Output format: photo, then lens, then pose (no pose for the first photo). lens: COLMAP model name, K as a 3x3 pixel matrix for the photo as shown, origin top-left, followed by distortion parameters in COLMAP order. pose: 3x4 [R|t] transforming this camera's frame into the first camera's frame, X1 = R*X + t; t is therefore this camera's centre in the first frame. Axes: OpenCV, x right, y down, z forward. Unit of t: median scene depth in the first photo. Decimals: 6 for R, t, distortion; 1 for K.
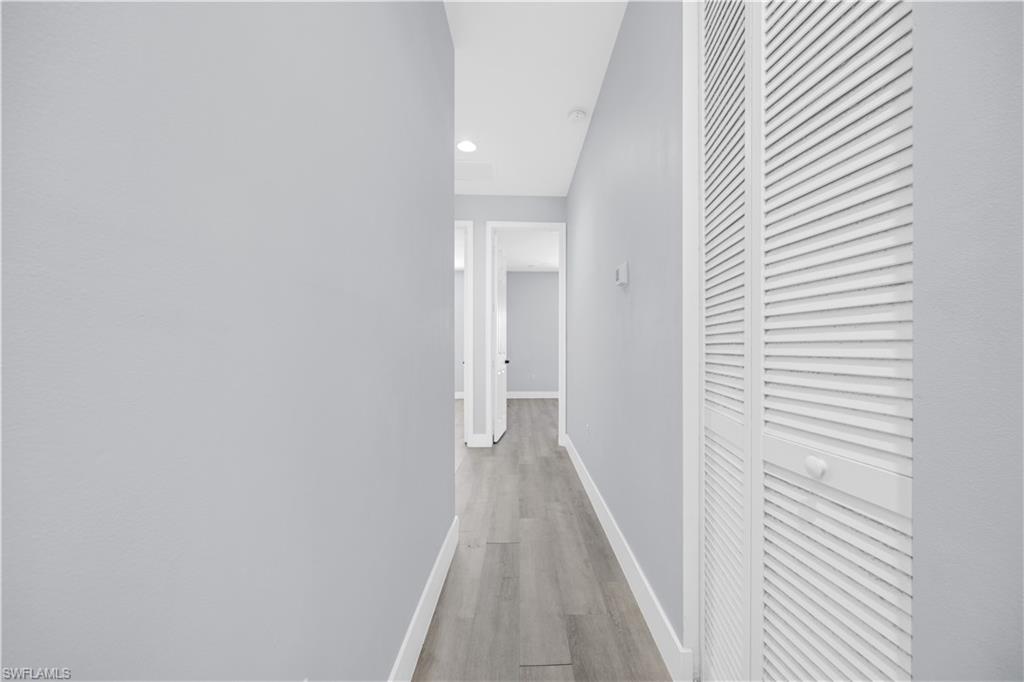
lens RADIAL K [[402.9, 0, 516.3], [0, 402.9, 351.8], [0, 0, 1]] dist [-0.000325, -0.000054]
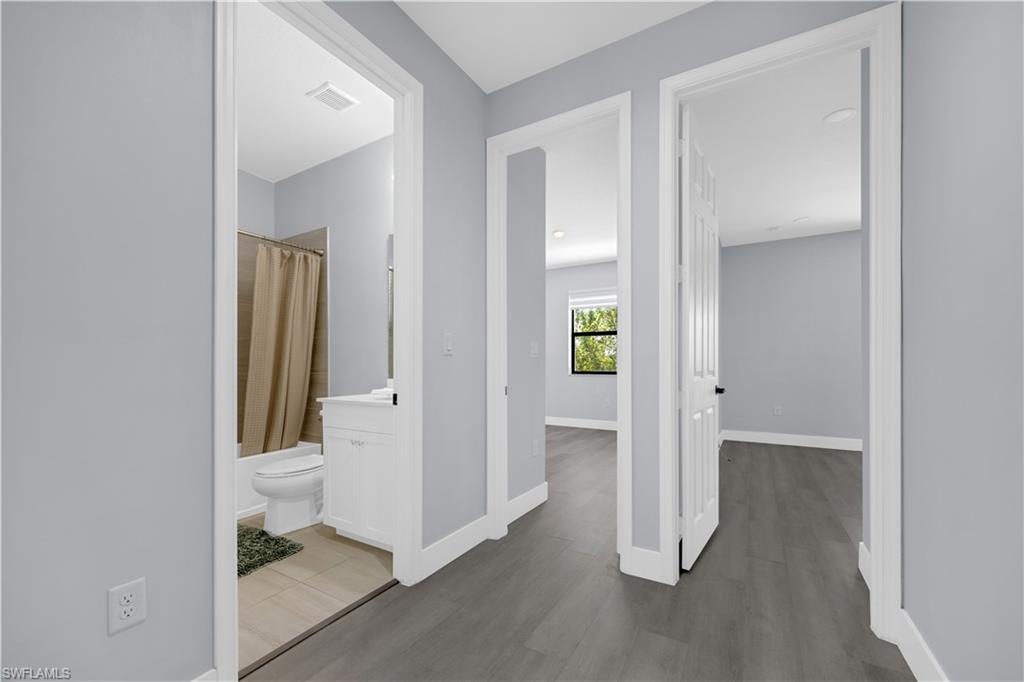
lens RADIAL K [[393.2, 0, 518.2], [0, 393.2, 365.0], [0, 0, 1]] dist [0.000526, -0.000006]
pose [[0.861170, -0.002292, -0.508313, 0.010480], [-0.002960, 0.999950, -0.009524, -0.001569], [0.508309, 0.009706, 0.861120, 0.468856]]
